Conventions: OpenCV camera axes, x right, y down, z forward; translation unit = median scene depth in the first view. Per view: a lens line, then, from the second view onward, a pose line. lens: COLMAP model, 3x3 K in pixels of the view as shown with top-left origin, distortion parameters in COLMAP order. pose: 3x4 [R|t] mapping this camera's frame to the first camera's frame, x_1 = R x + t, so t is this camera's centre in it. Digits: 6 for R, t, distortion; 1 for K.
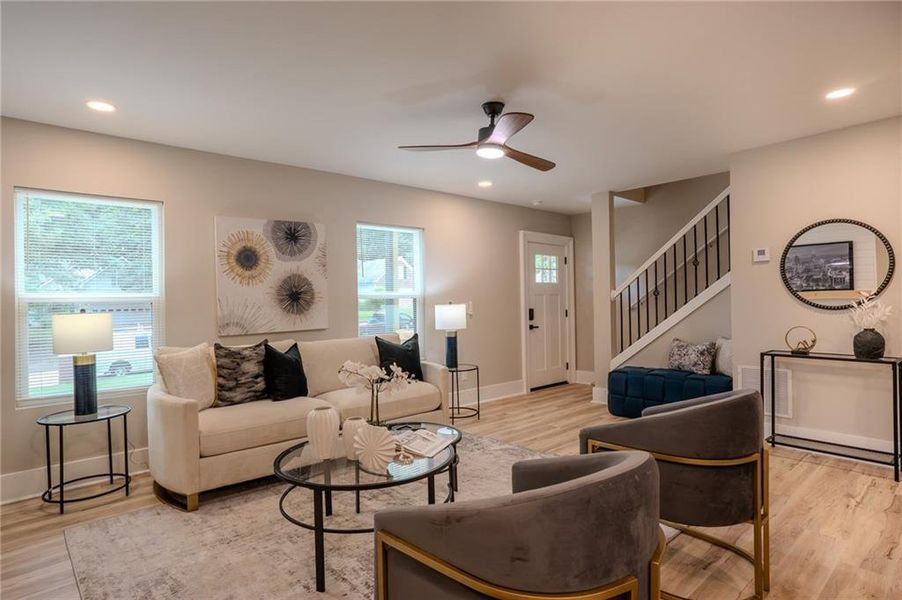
lens RADIAL K [[496.7, 0, 446.7], [0, 496.7, 297.6], [0, 0, 1]] dist [-0.044974, 0.033292]
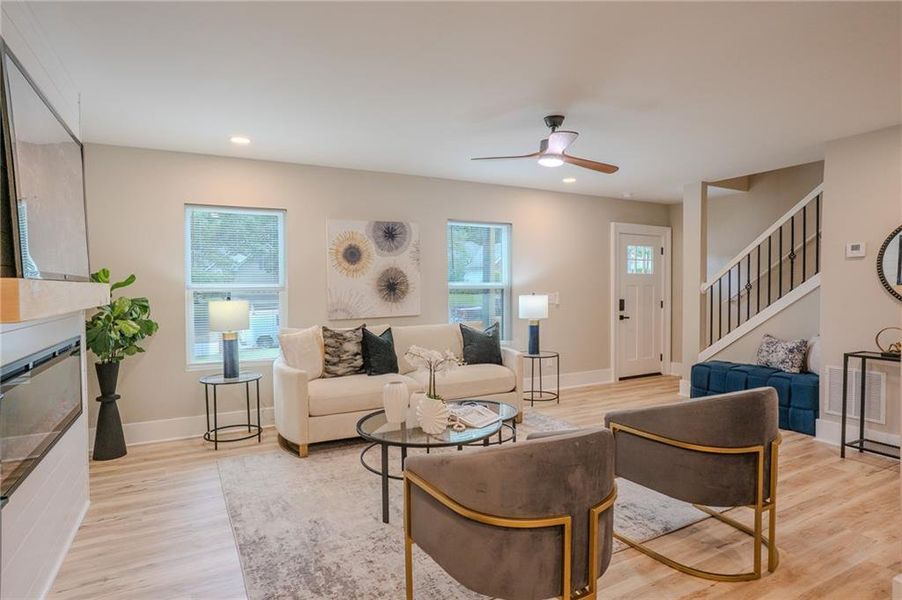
lens RADIAL K [[496.7, 0, 447.1], [0, 496.7, 296.8], [0, 0, 1]] dist [-0.044974, 0.033292]
pose [[0.971729, 0.017422, -0.235456, 0.102385], [-0.009909, 0.999404, 0.033054, -0.021013], [0.235891, -0.029787, 0.971323, -0.107443]]
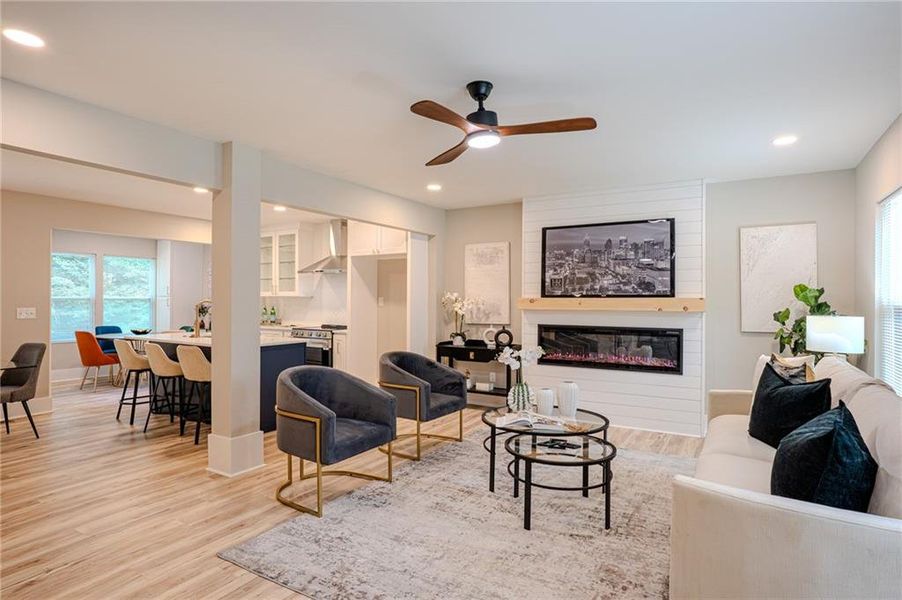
lens RADIAL K [[496.7, 0, 451.1], [0, 496.7, 300.1], [0, 0, 1]] dist [-0.044974, 0.033292]
pose [[-0.953320, 0.013894, -0.301641, 0.323704], [0.015504, 0.999875, -0.002943, -0.012363], [0.301562, -0.007483, -0.953417, 1.438690]]
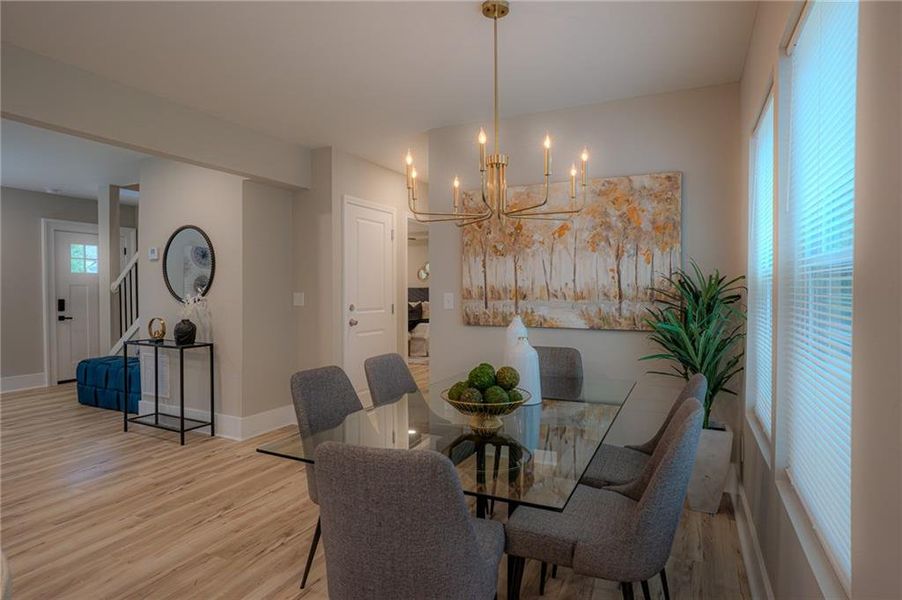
lens RADIAL K [[496.7, 0, 446.5], [0, 496.7, 302.0], [0, 0, 1]] dist [-0.044974, 0.033292]
pose [[0.928069, 0.004693, 0.372379, 0.864869], [-0.016305, 0.999474, 0.028041, -0.019309], [-0.372051, -0.032095, 0.927657, -0.288928]]
